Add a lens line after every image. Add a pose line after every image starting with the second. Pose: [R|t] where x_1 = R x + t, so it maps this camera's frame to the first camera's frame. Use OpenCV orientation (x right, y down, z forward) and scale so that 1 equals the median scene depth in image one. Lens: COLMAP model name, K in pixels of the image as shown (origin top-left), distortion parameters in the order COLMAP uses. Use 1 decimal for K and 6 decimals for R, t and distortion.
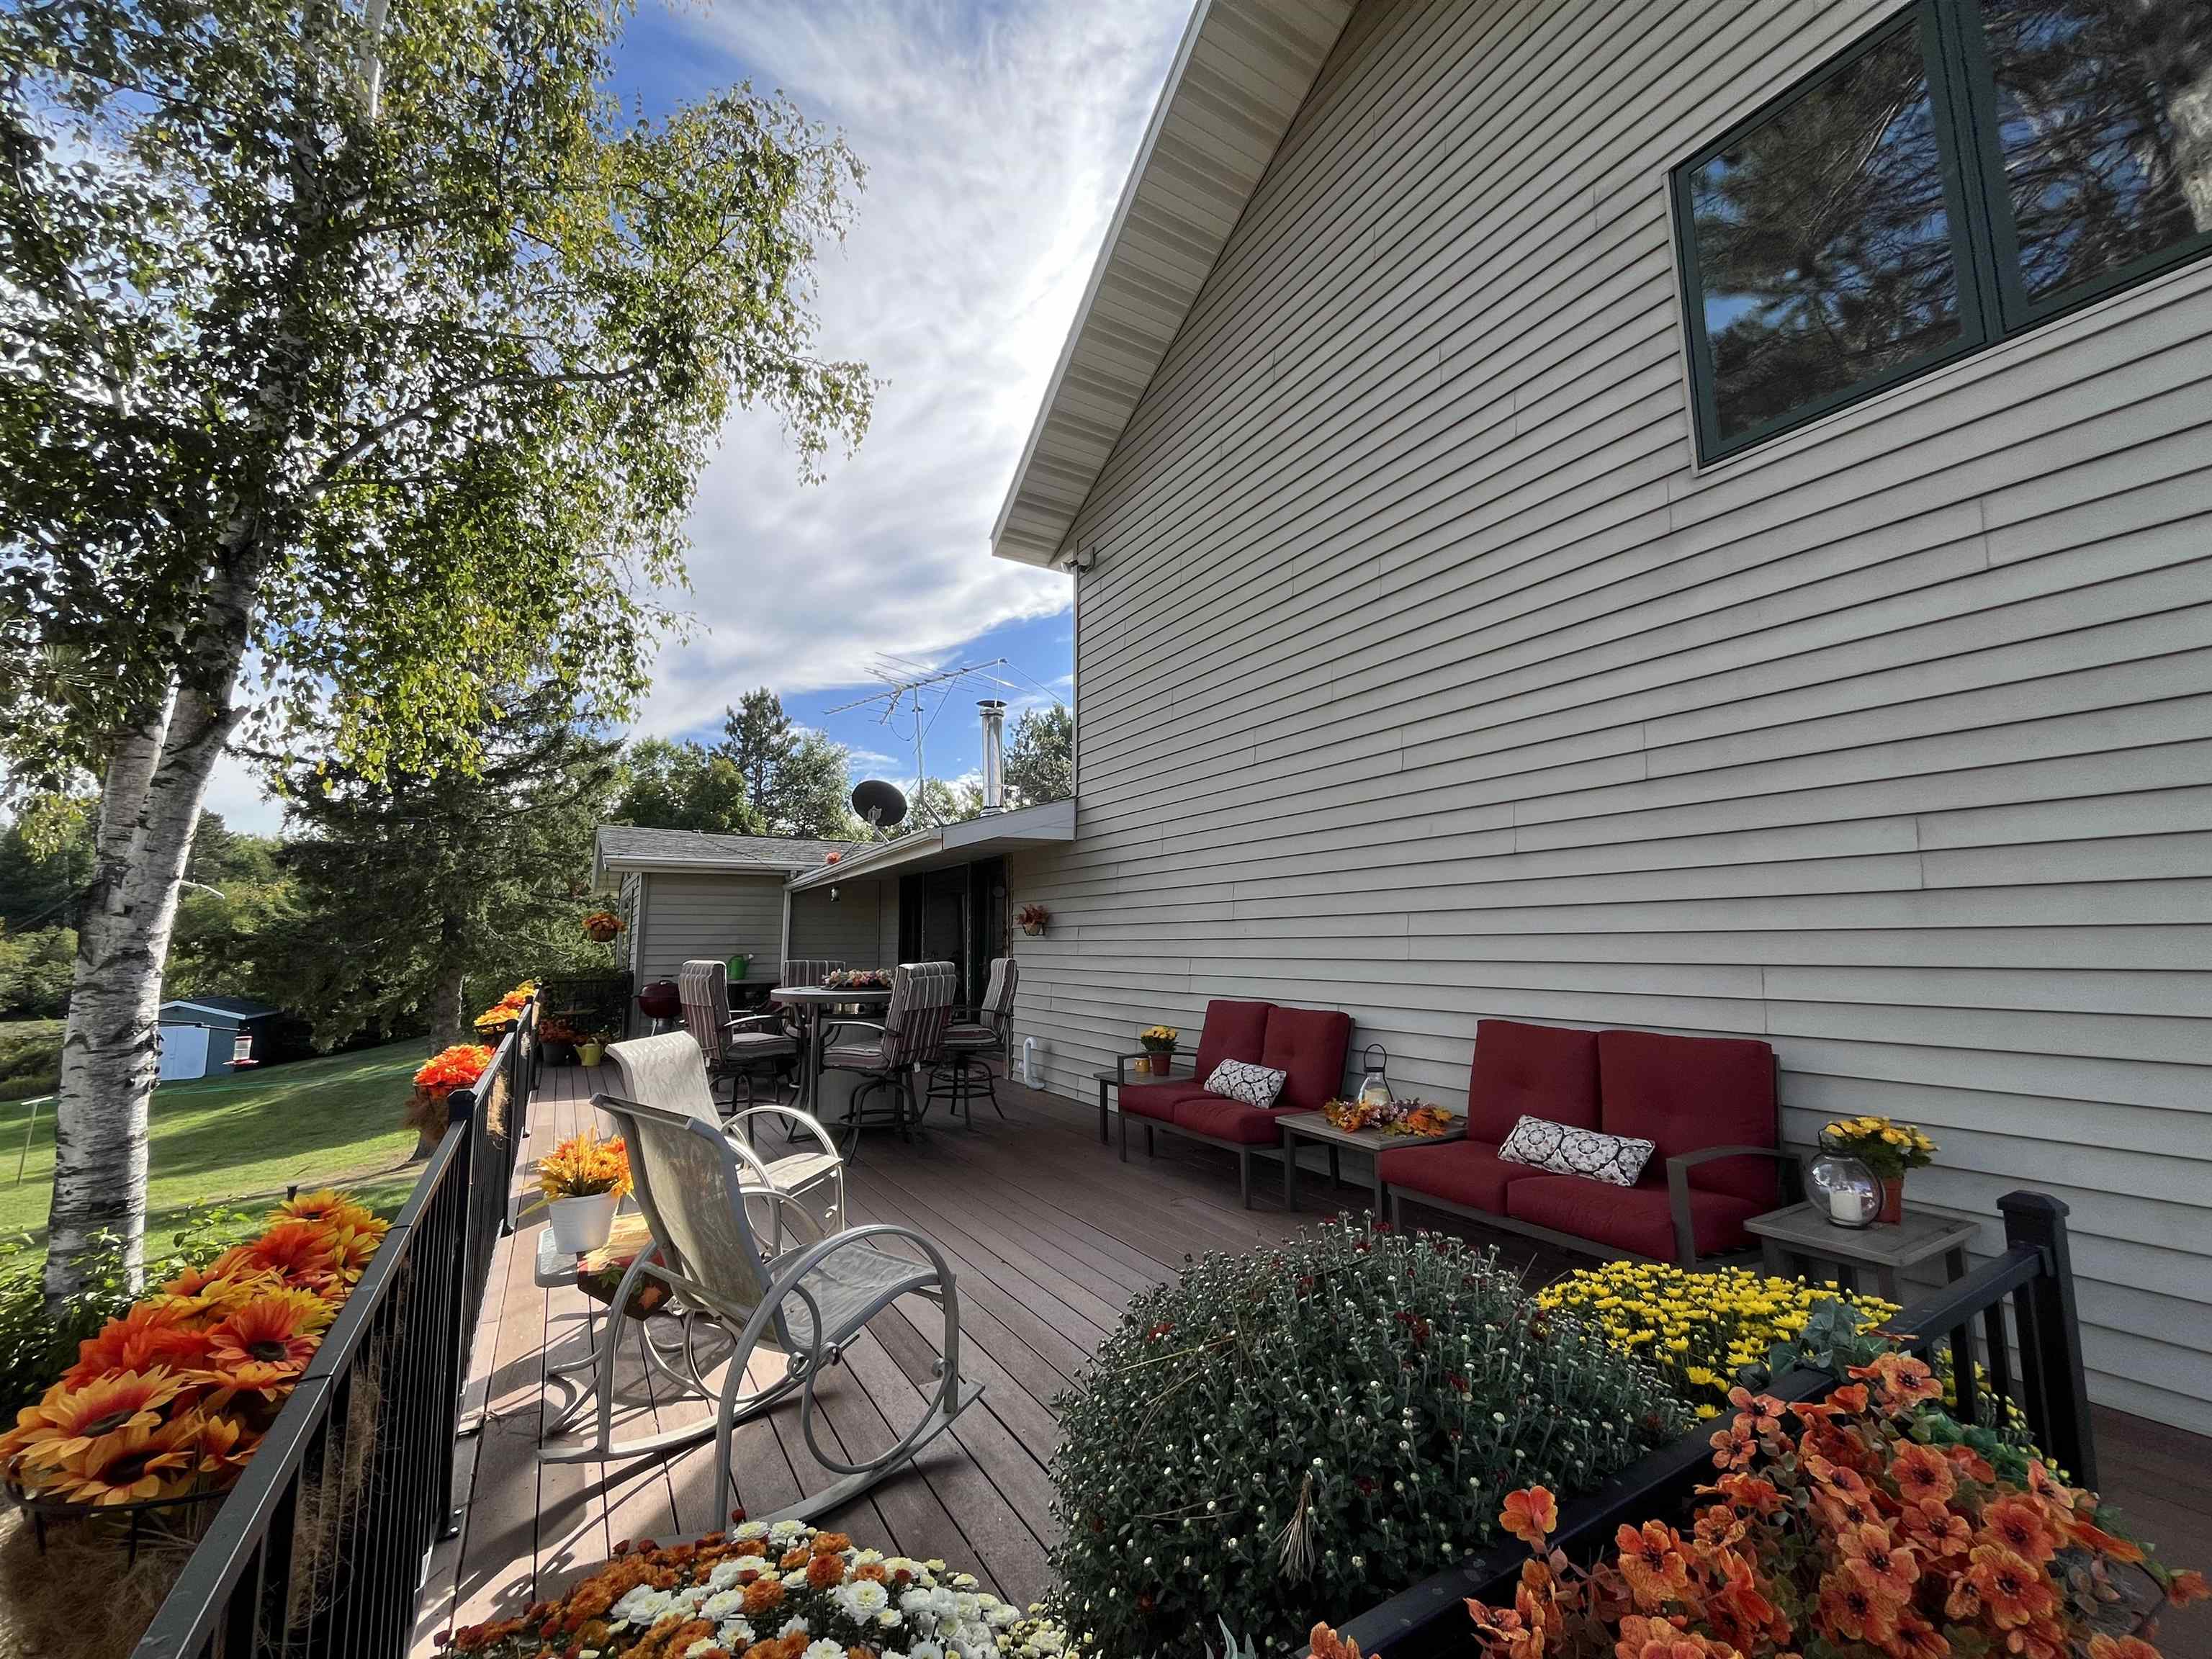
lens RADIAL K [[890.8, 0, 1104.6], [0, 890.8, 826.3], [0, 0, 1]] dist [0.000221, -0.000082]
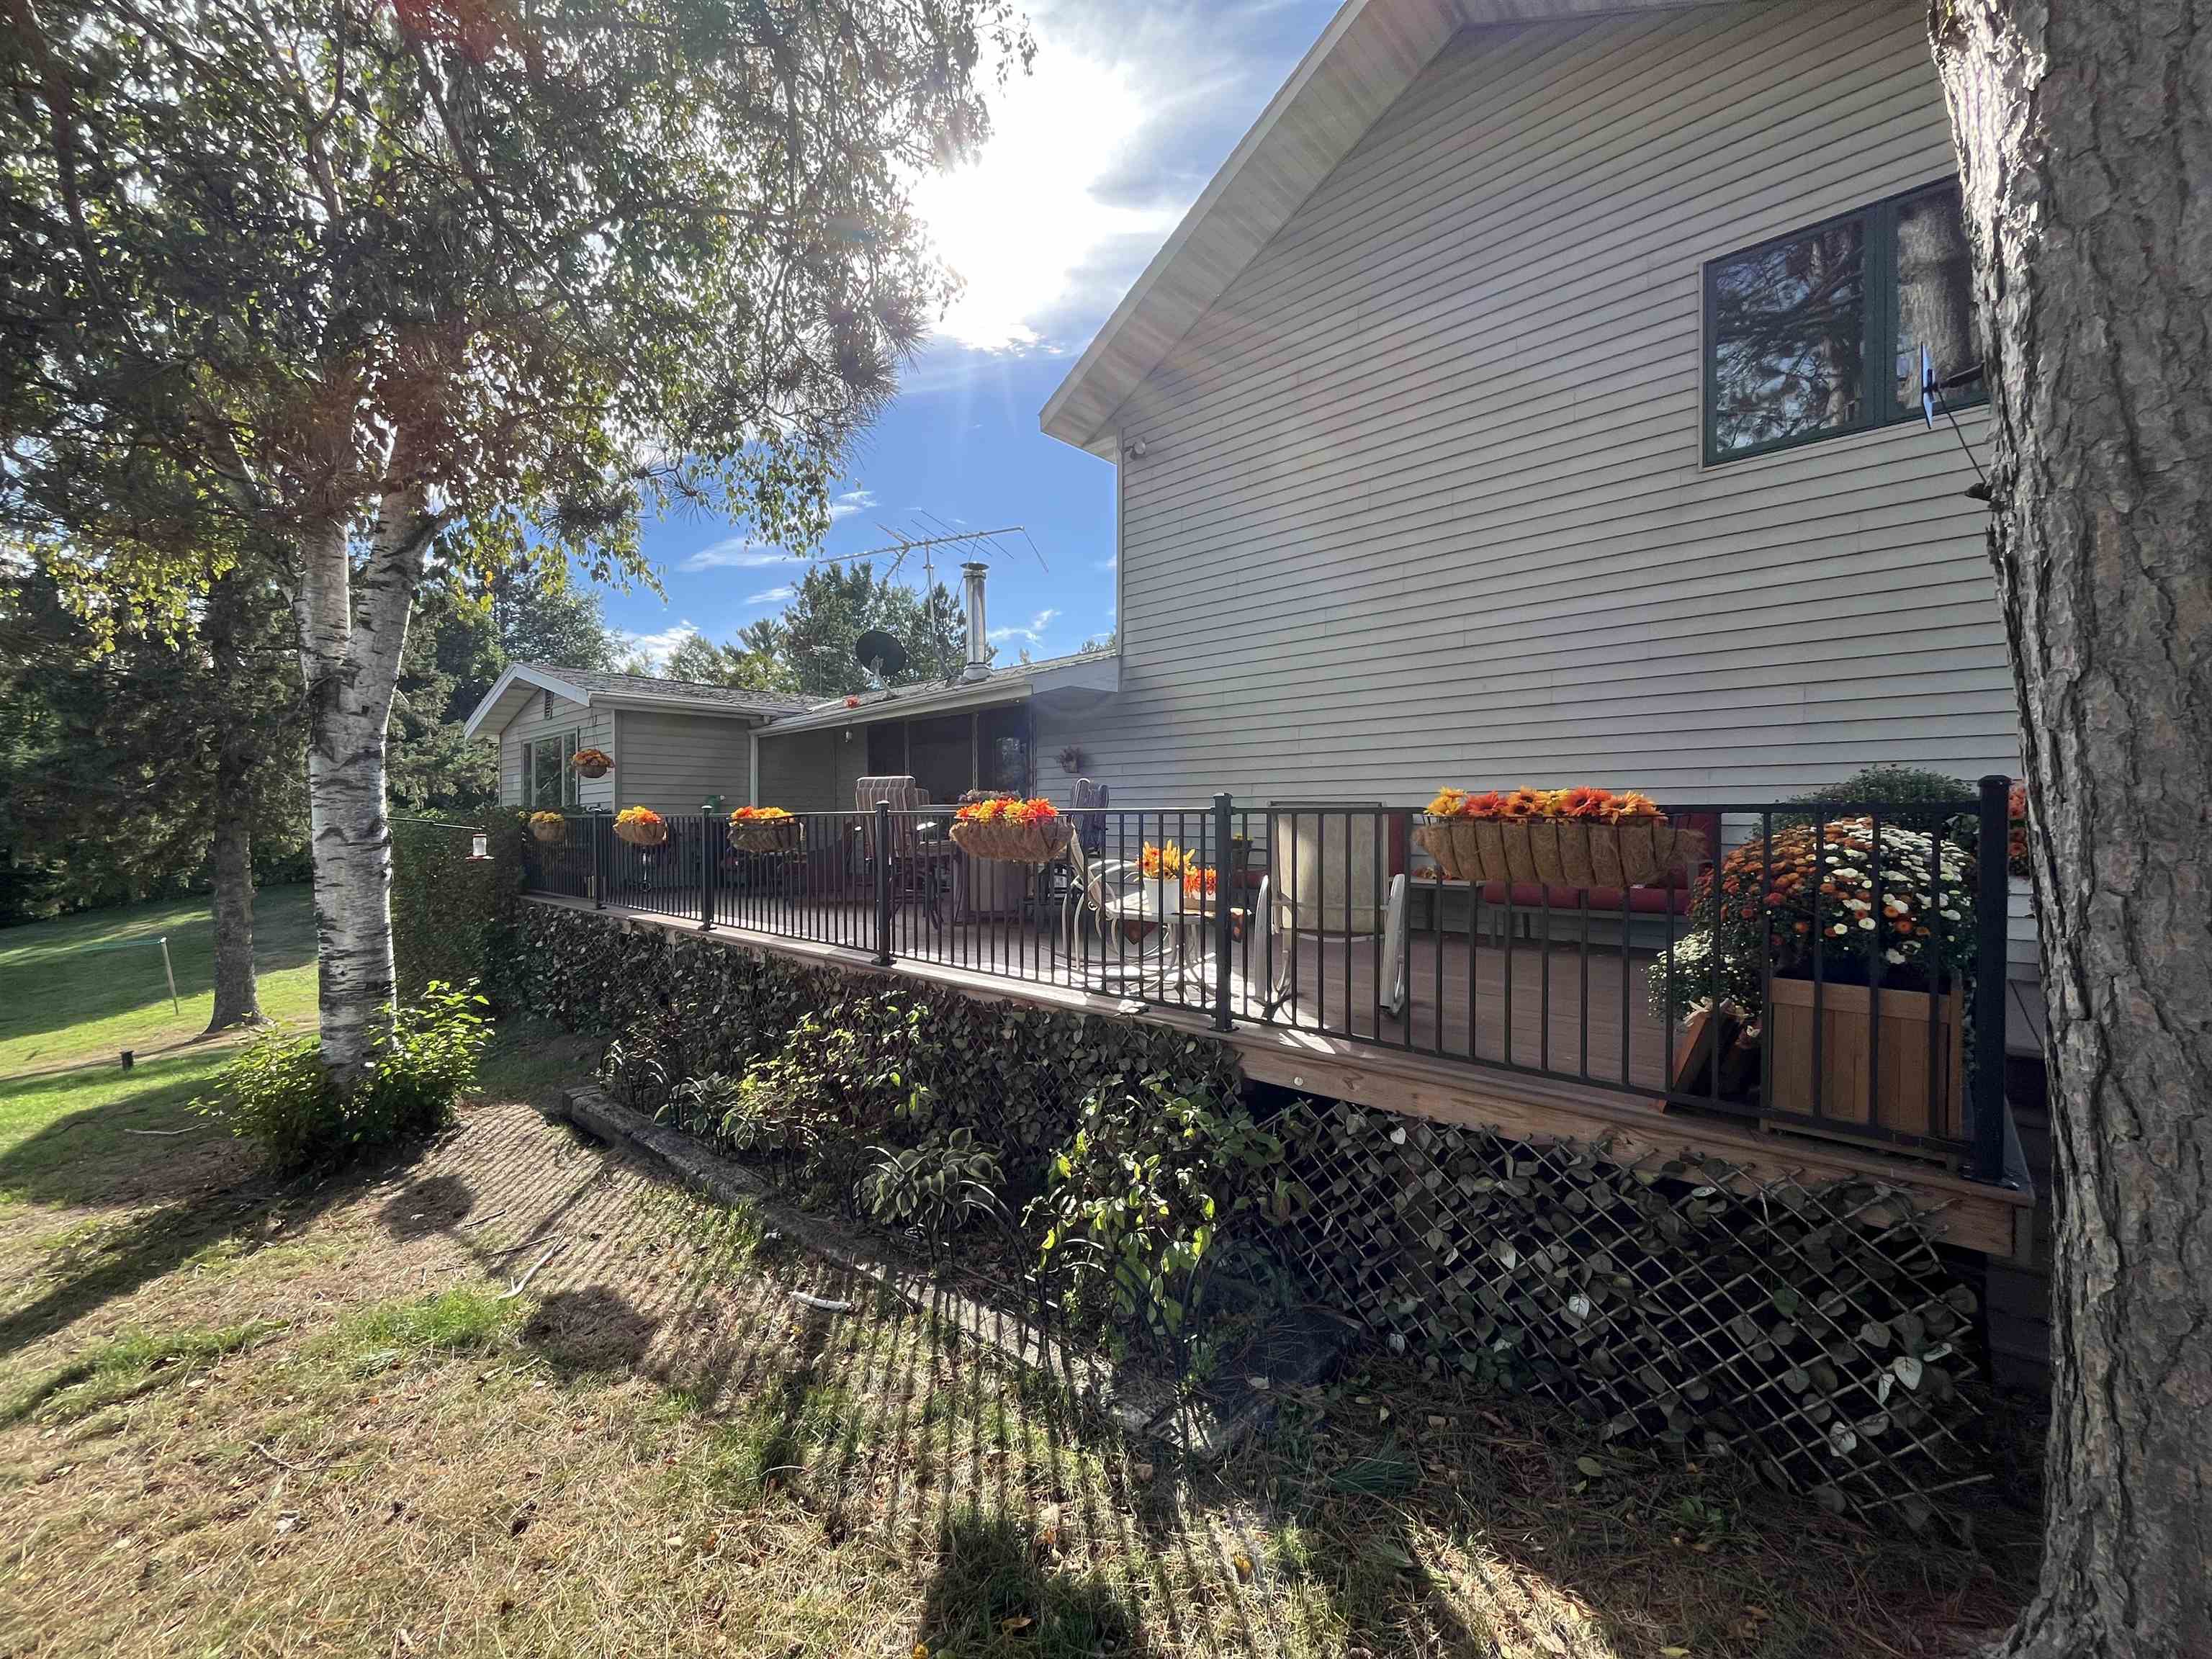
lens RADIAL K [[890.8, 0, 1101.9], [0, 890.8, 831.7], [0, 0, 1]] dist [0.000221, -0.000082]
pose [[0.960407, 0.003295, 0.278581, -0.568819], [-0.042461, 0.989979, 0.134676, 0.058874], [-0.275346, -0.141173, 0.950923, -0.233899]]
